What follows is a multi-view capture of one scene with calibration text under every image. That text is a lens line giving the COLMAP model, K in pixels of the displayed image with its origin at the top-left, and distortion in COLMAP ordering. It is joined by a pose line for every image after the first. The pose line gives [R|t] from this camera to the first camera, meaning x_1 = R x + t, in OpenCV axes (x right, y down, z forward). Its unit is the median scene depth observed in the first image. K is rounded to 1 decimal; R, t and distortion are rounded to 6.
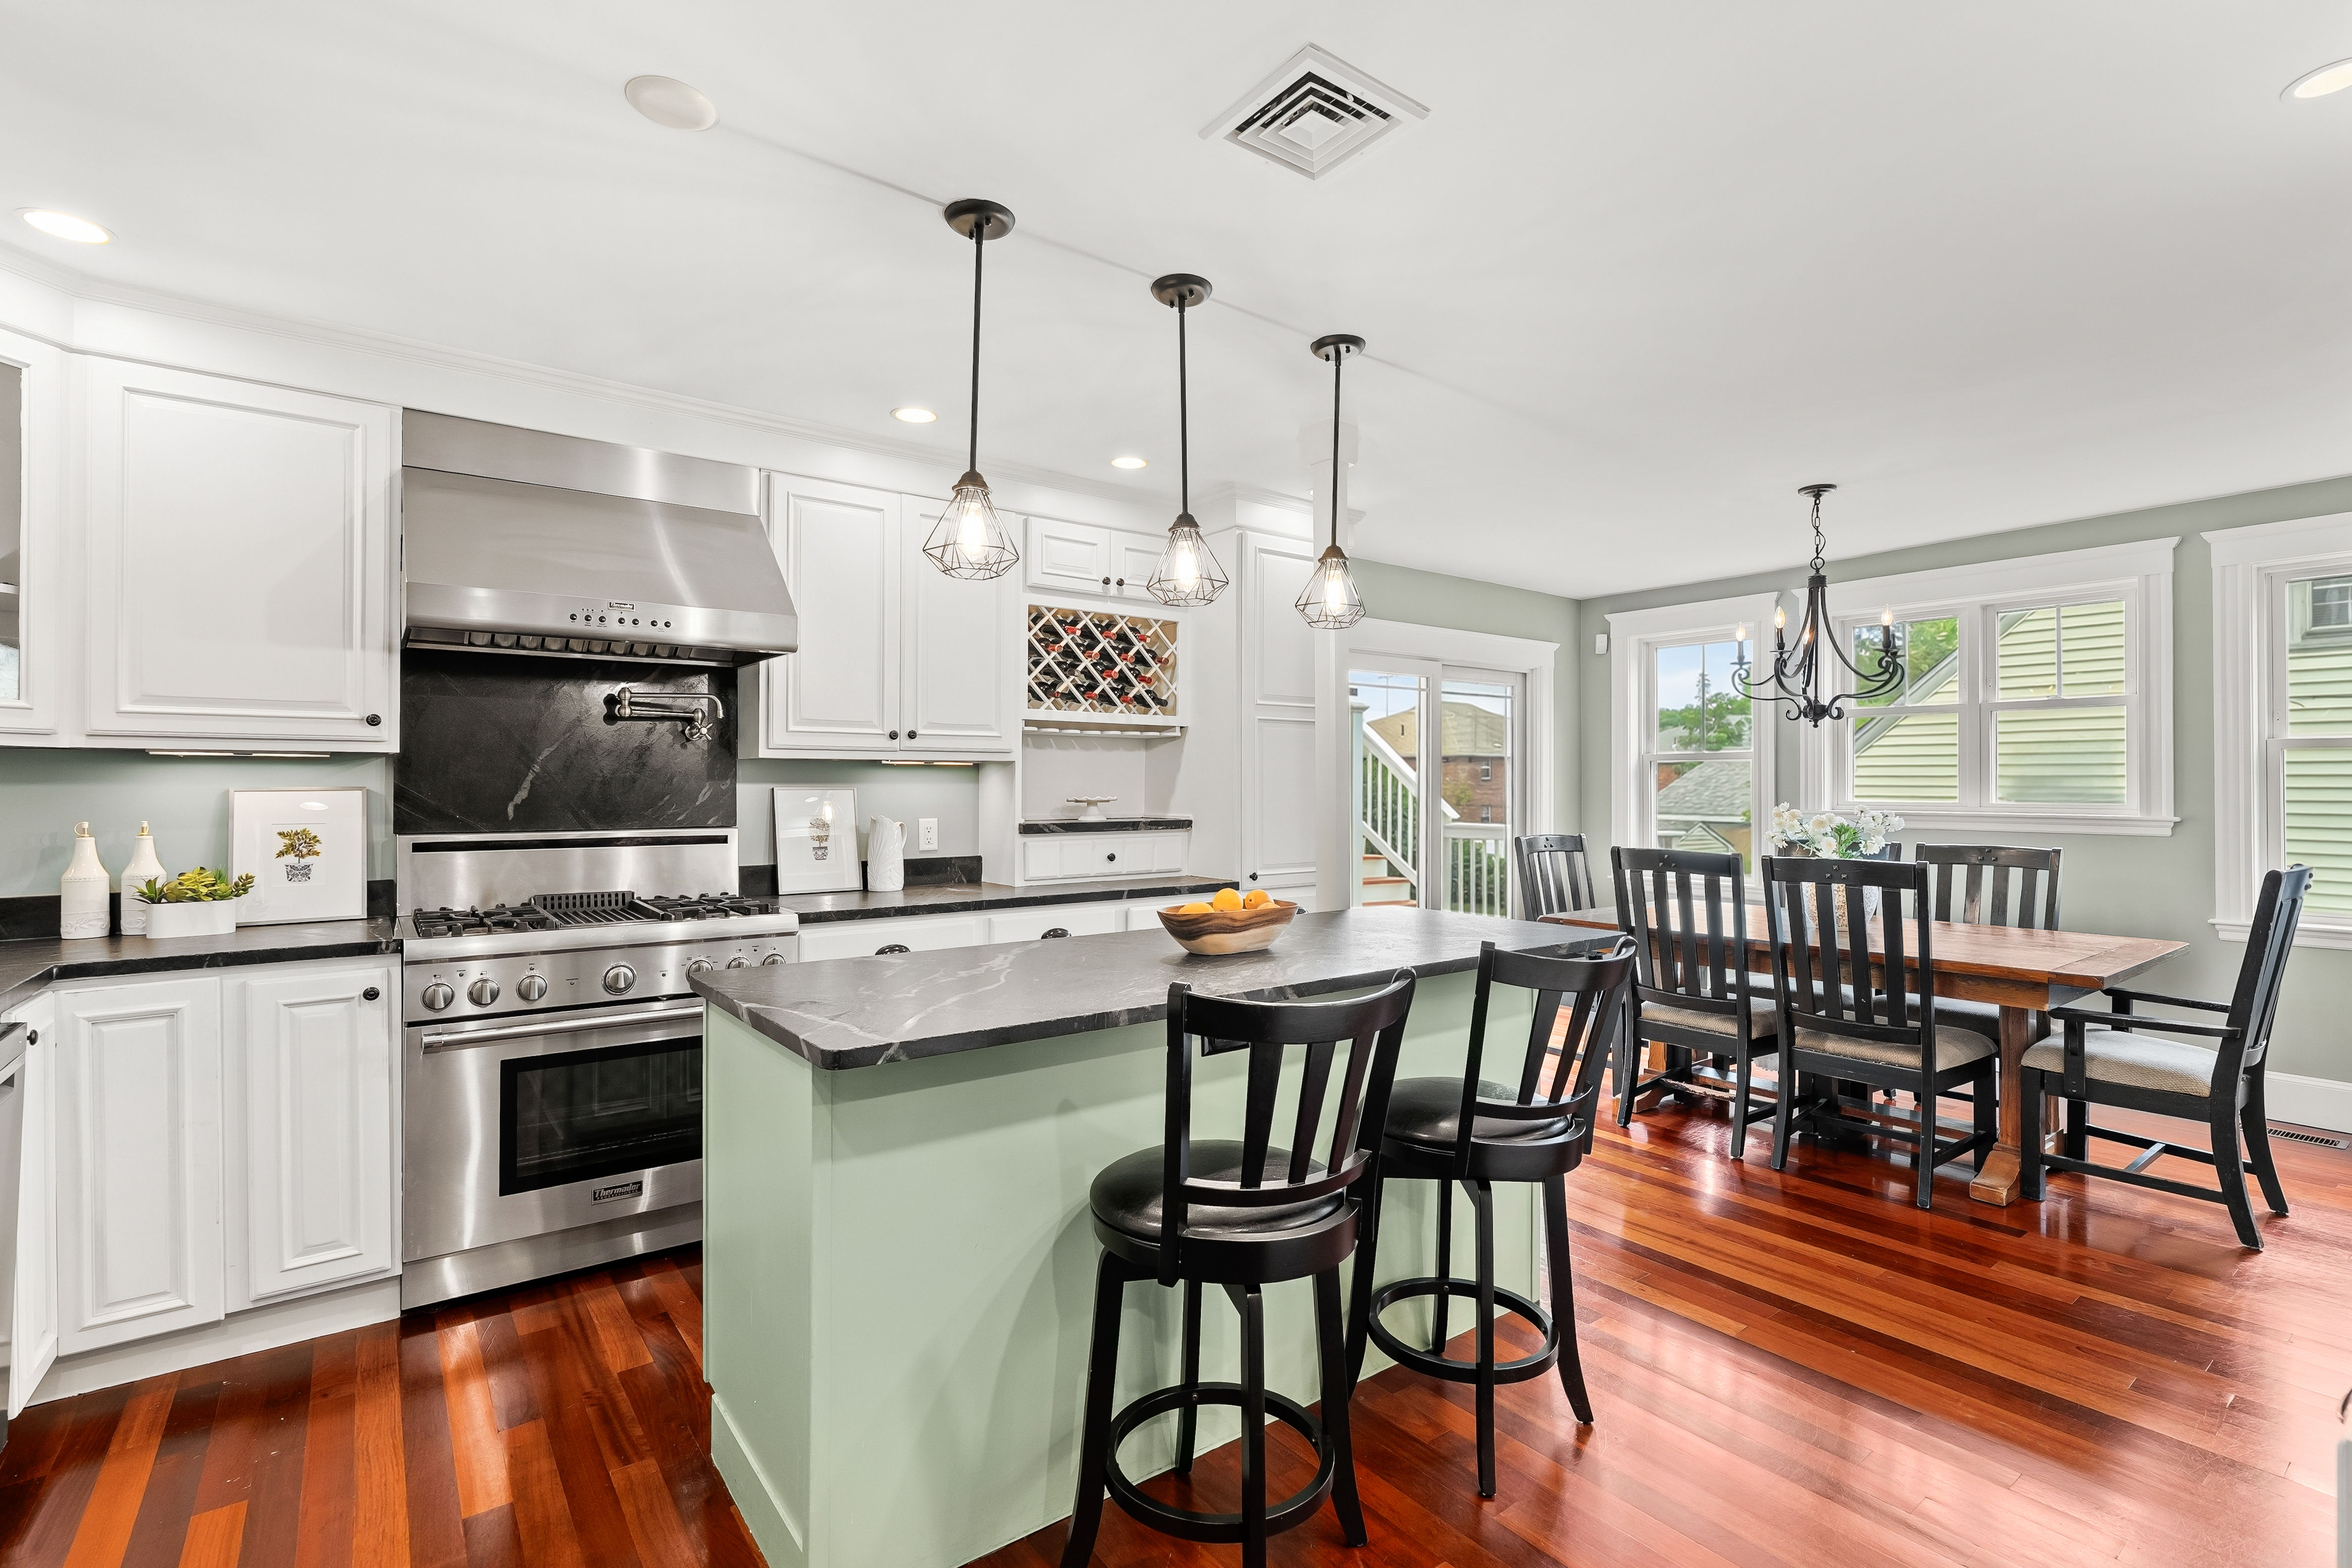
lens RADIAL K [[1070.3, 0, 1173.0], [0, 1070.3, 781.8], [0, 0, 1]] dist [-0.004271, 0.000578]
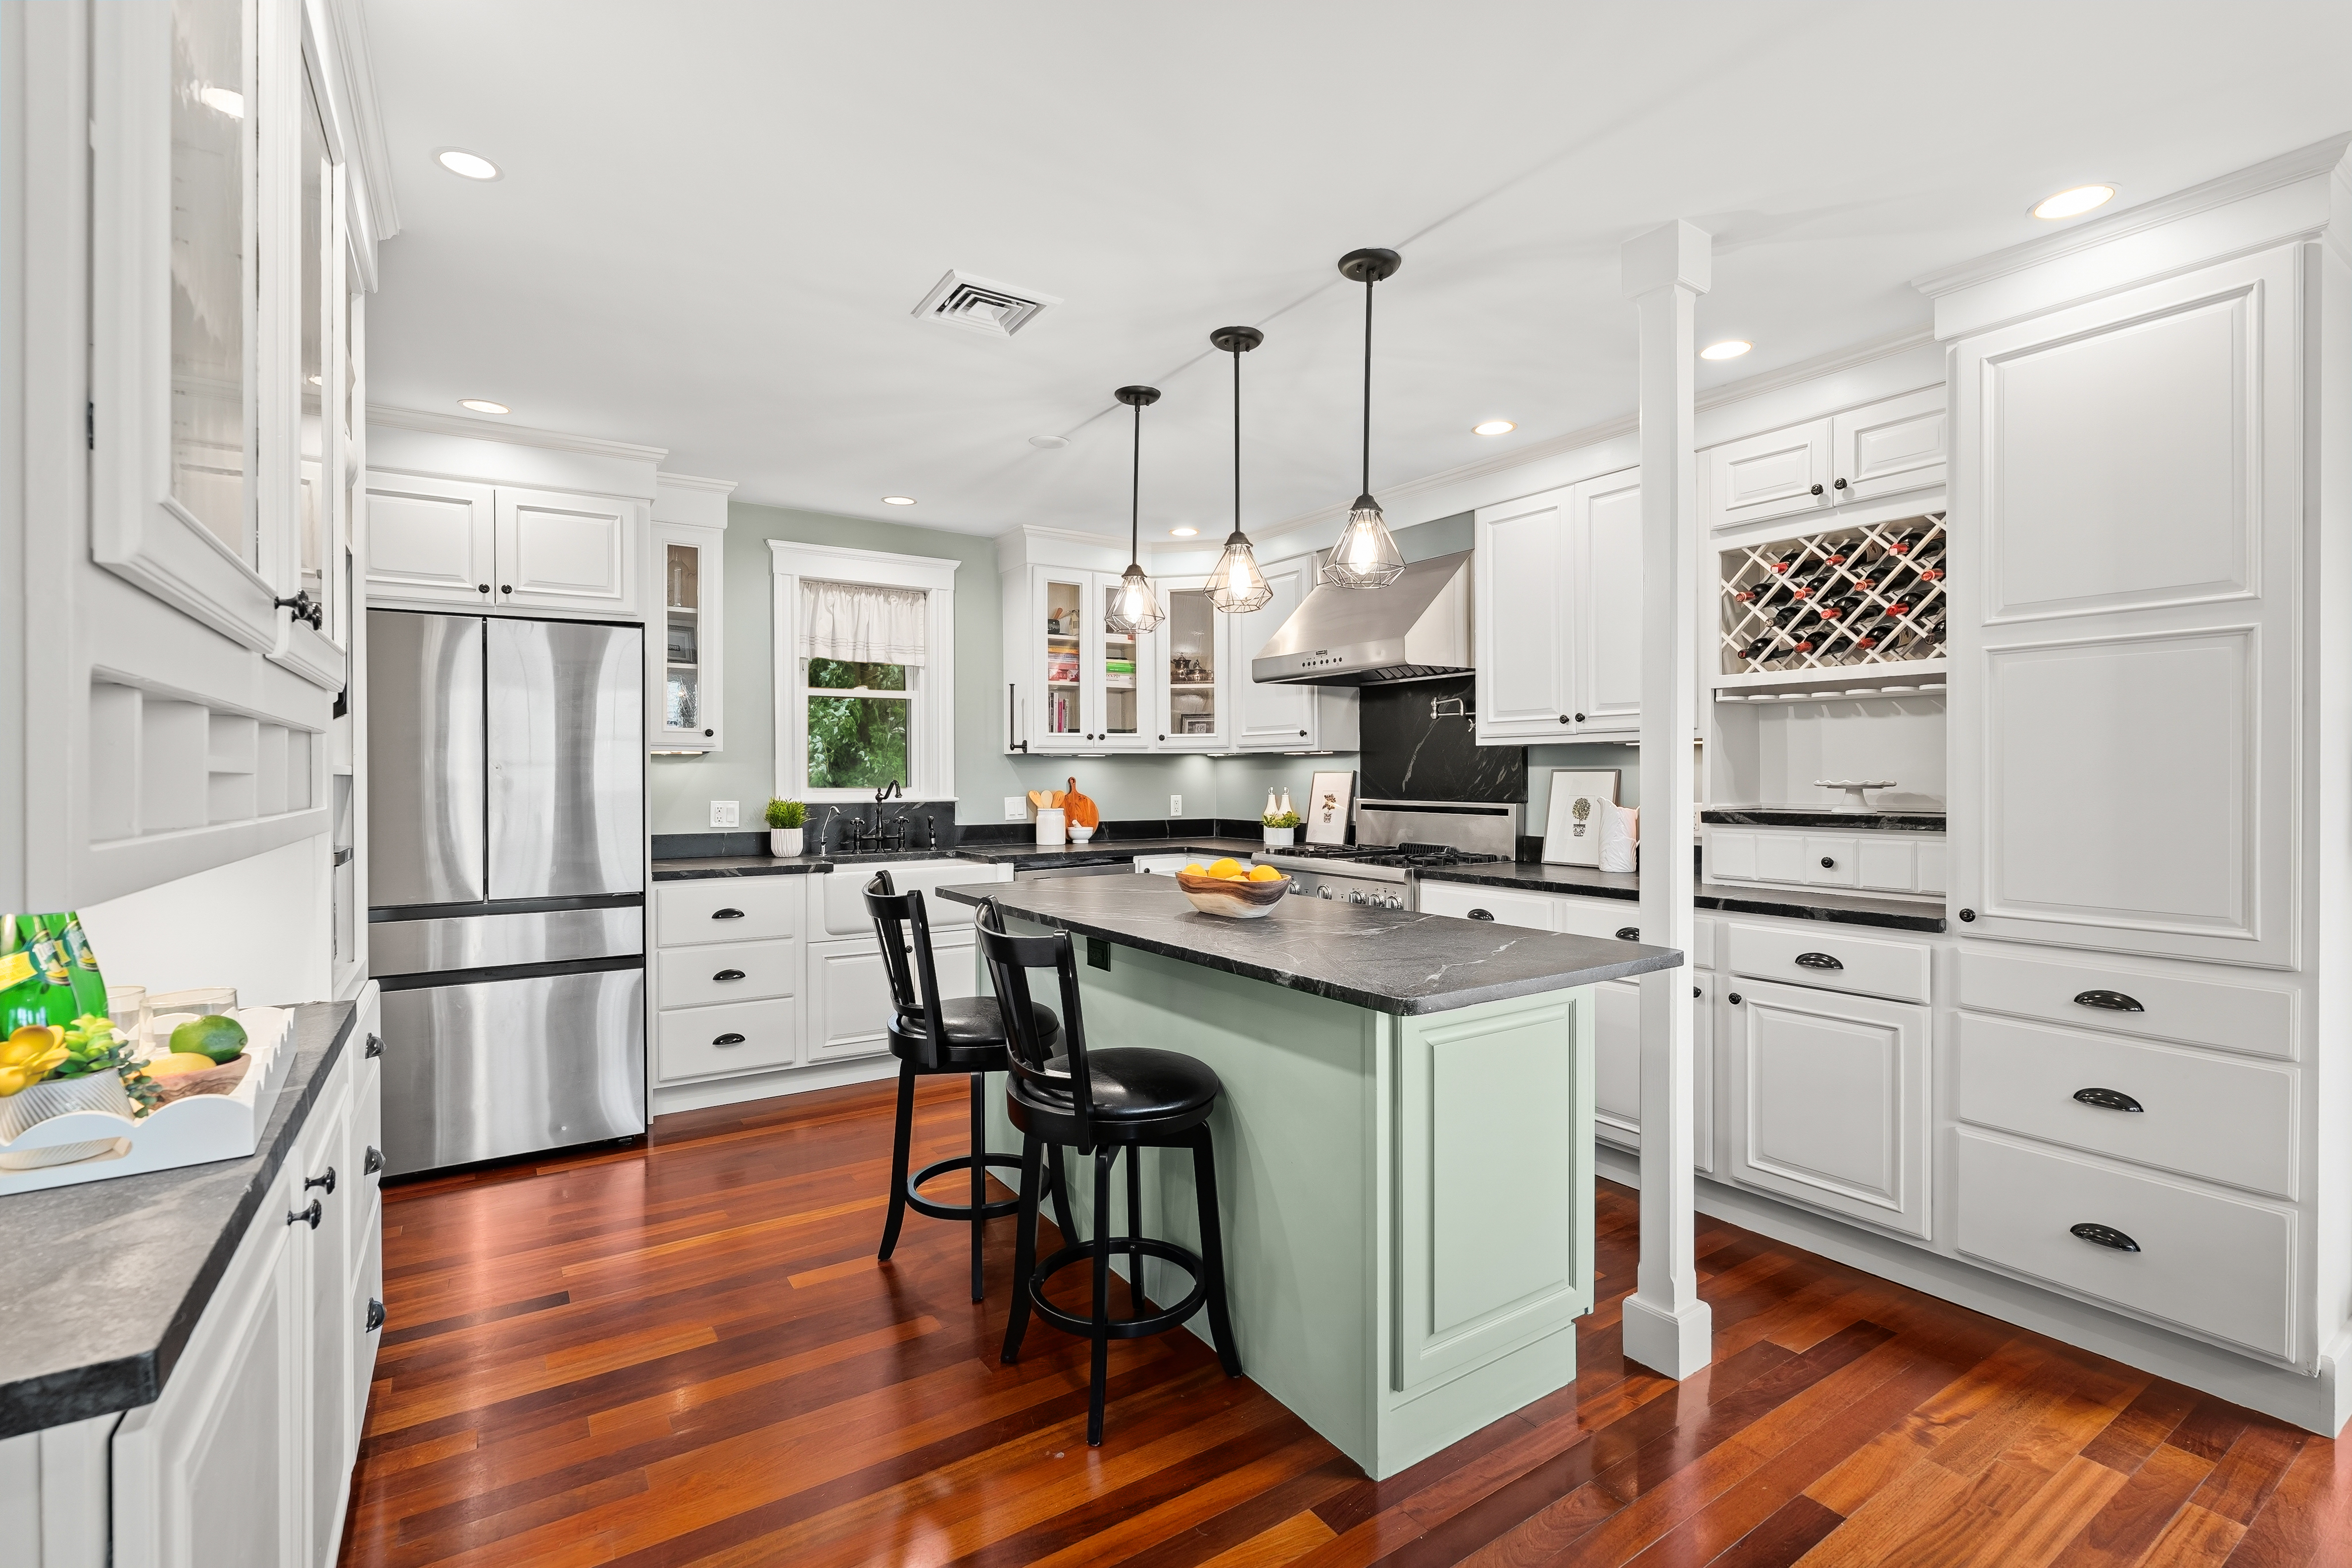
lens RADIAL K [[1070.3, 0, 1174.0], [0, 1070.3, 779.8], [0, 0, 1]] dist [-0.004271, 0.000578]
pose [[-0.064015, 0.006341, -0.997929, 0.906334], [0.008299, 0.999949, 0.005822, 0.007011], [0.997914, -0.007909, -0.064064, 0.774142]]
